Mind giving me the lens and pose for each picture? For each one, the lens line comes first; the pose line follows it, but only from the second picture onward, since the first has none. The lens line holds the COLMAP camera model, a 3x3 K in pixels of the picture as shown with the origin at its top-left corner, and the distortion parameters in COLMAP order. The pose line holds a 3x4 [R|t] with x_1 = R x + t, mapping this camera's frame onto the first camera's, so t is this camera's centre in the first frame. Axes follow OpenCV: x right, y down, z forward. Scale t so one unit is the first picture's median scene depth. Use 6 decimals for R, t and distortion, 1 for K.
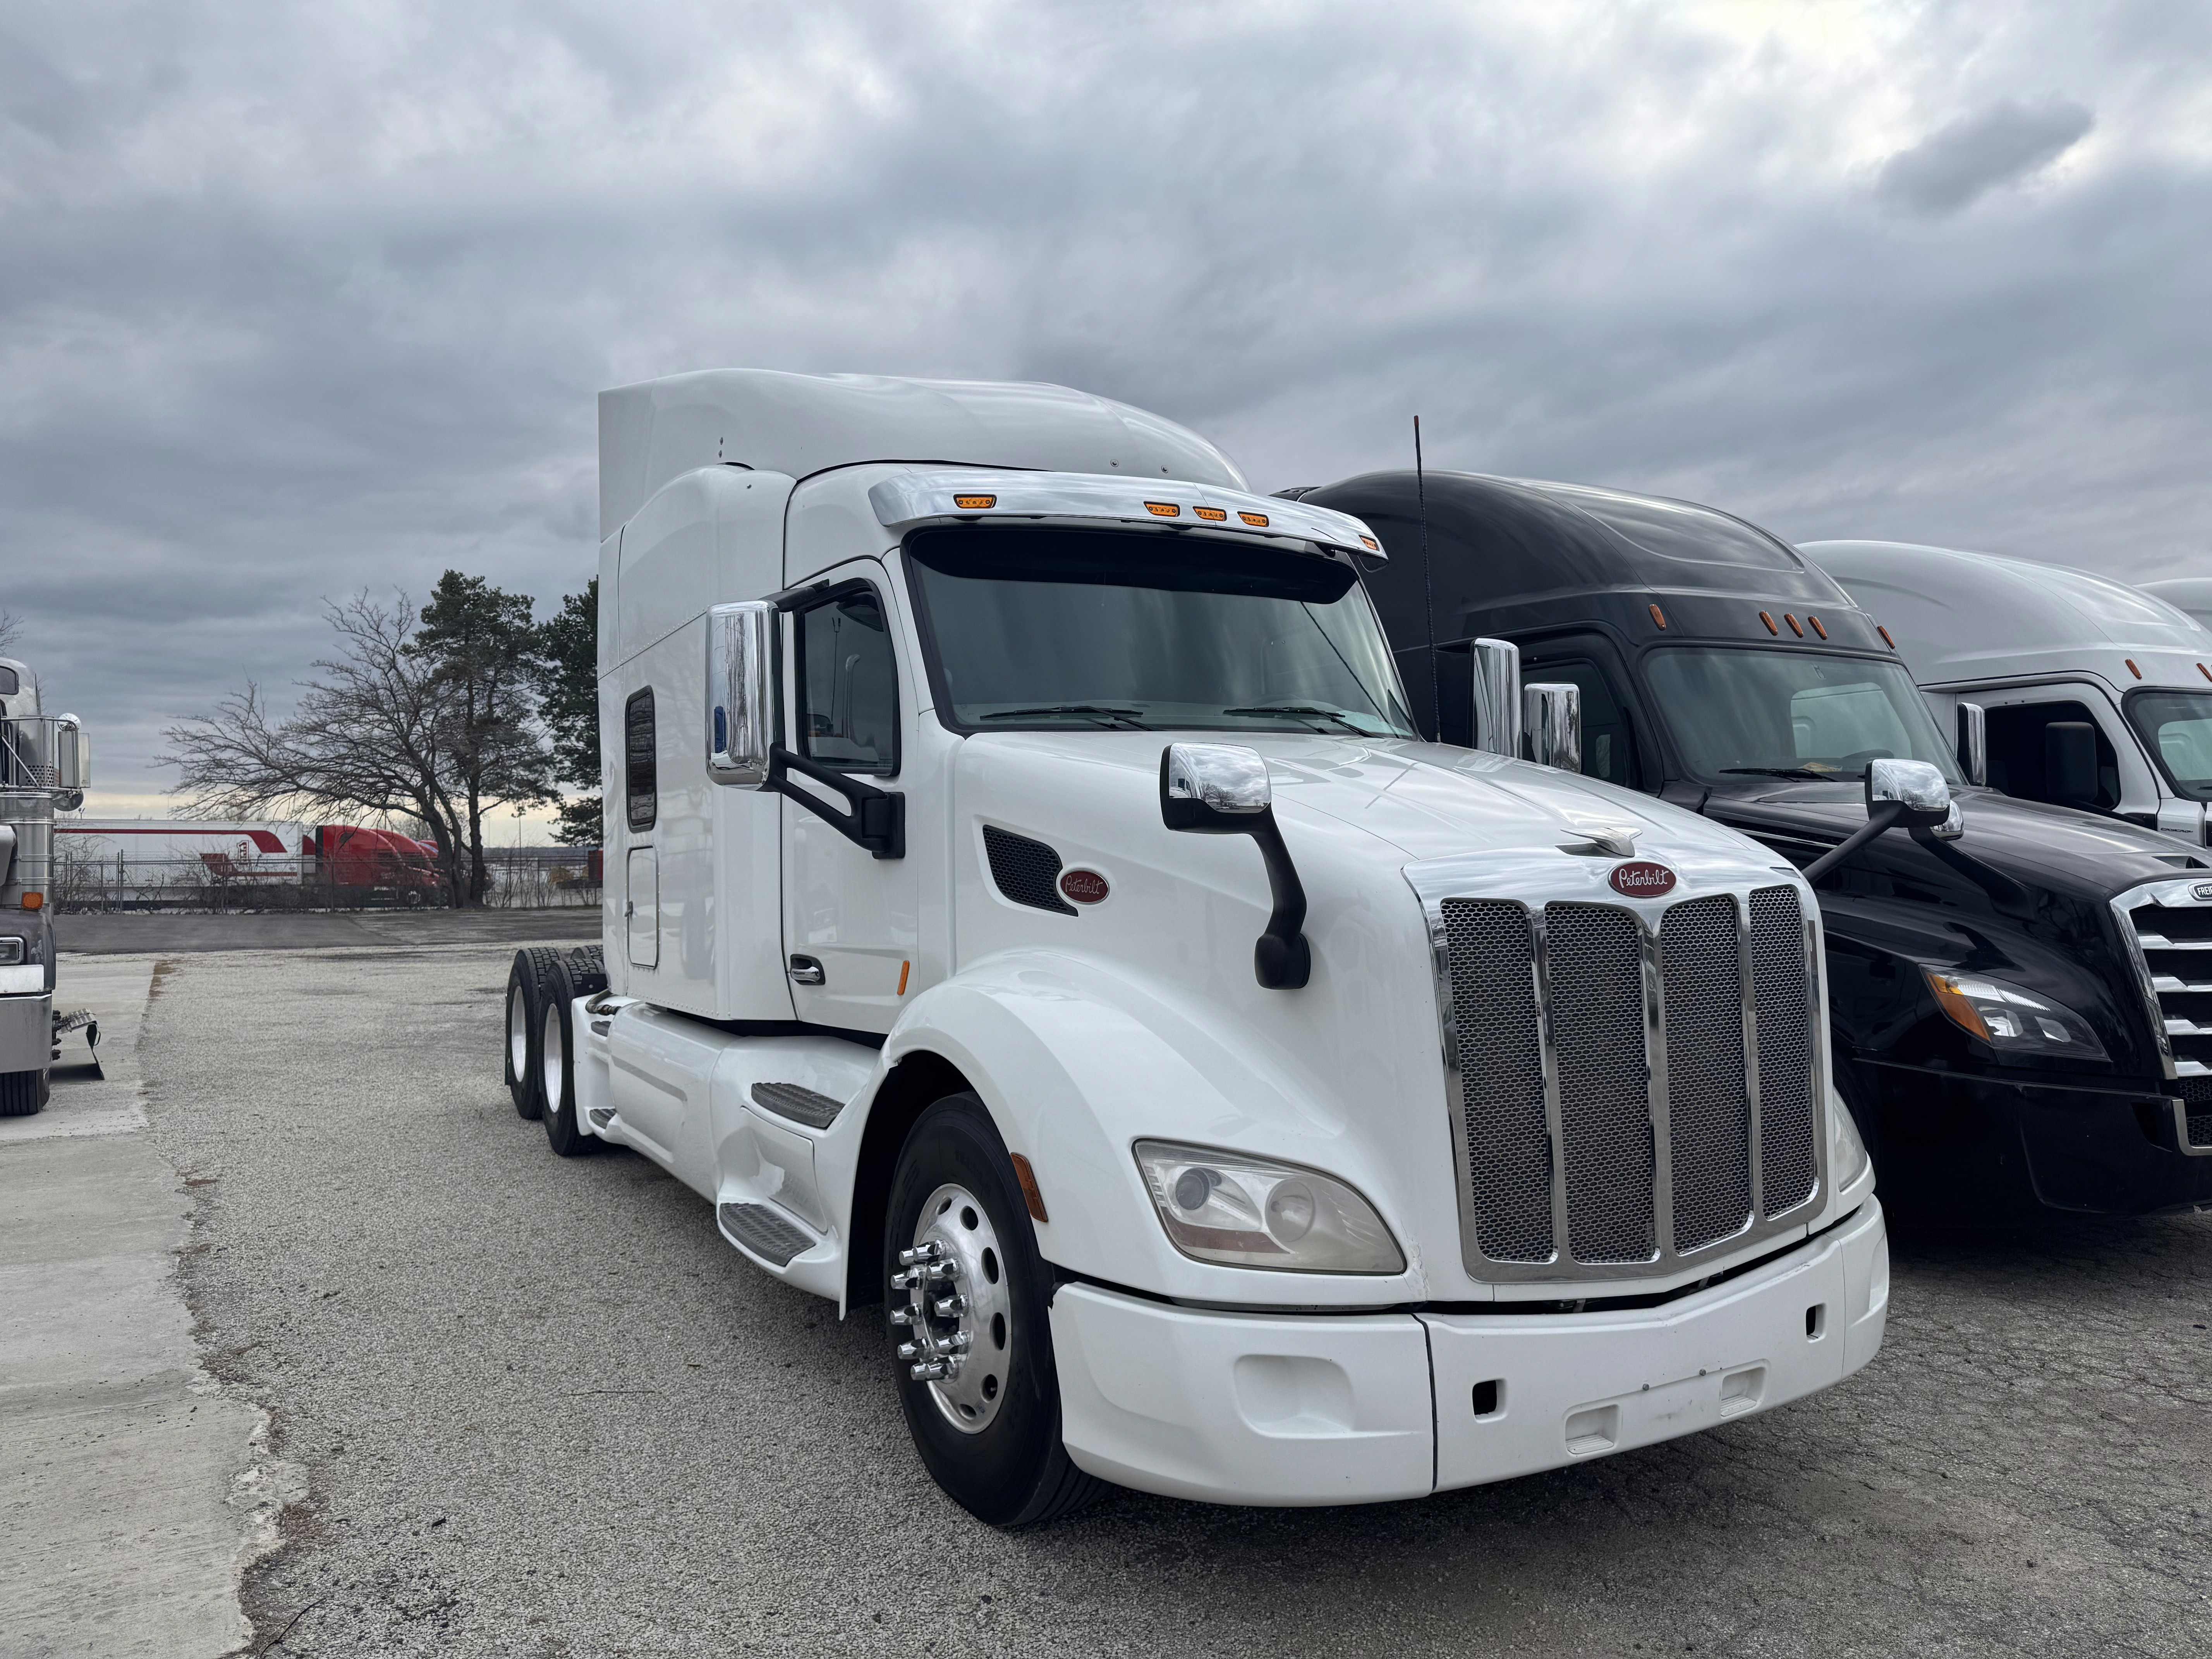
lens RADIAL K [[1557.7, 0, 1108.9], [0, 1557.7, 880.7], [0, 0, 1]] dist [0.003725, -0.002472]
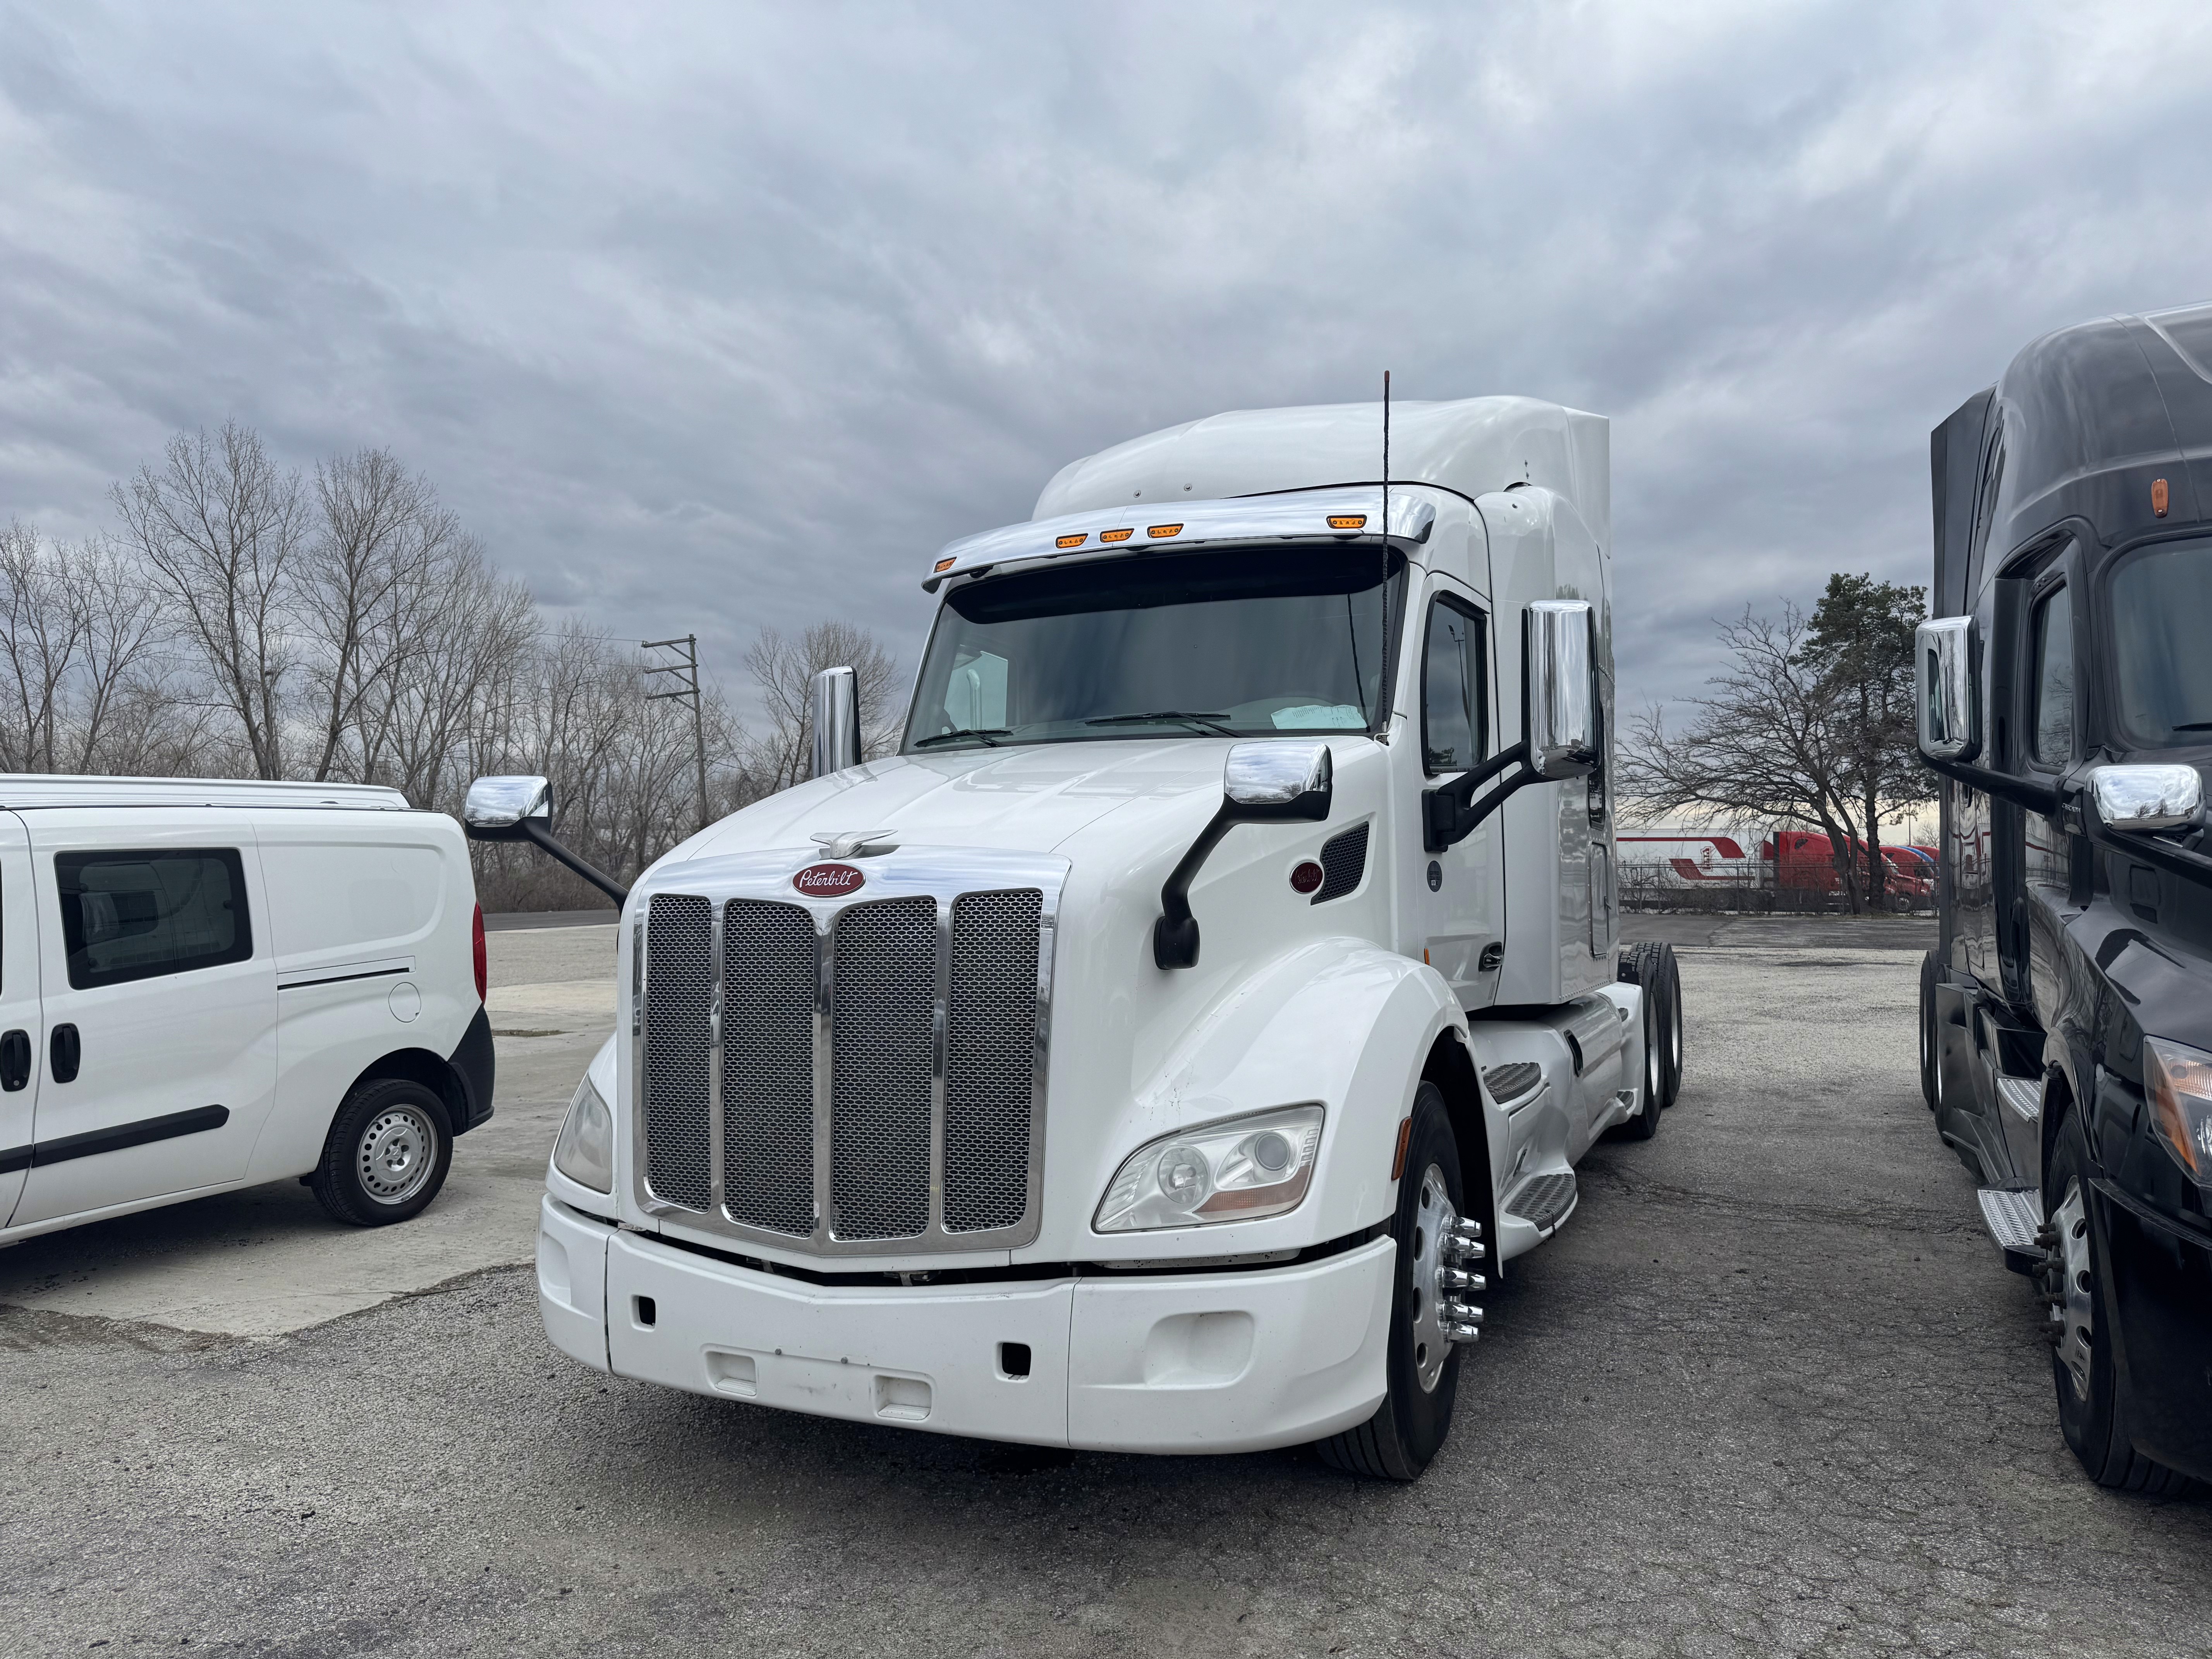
lens RADIAL K [[1532.2, 0, 1113.6], [0, 1532.2, 876.0], [0, 0, 1]] dist [0.046322, -0.057934]
pose [[0.600972, 0.006463, -0.799244, 0.793651], [-0.011406, 0.999935, -0.000490, -0.003237], [0.799189, 0.009411, 0.601006, 0.323705]]
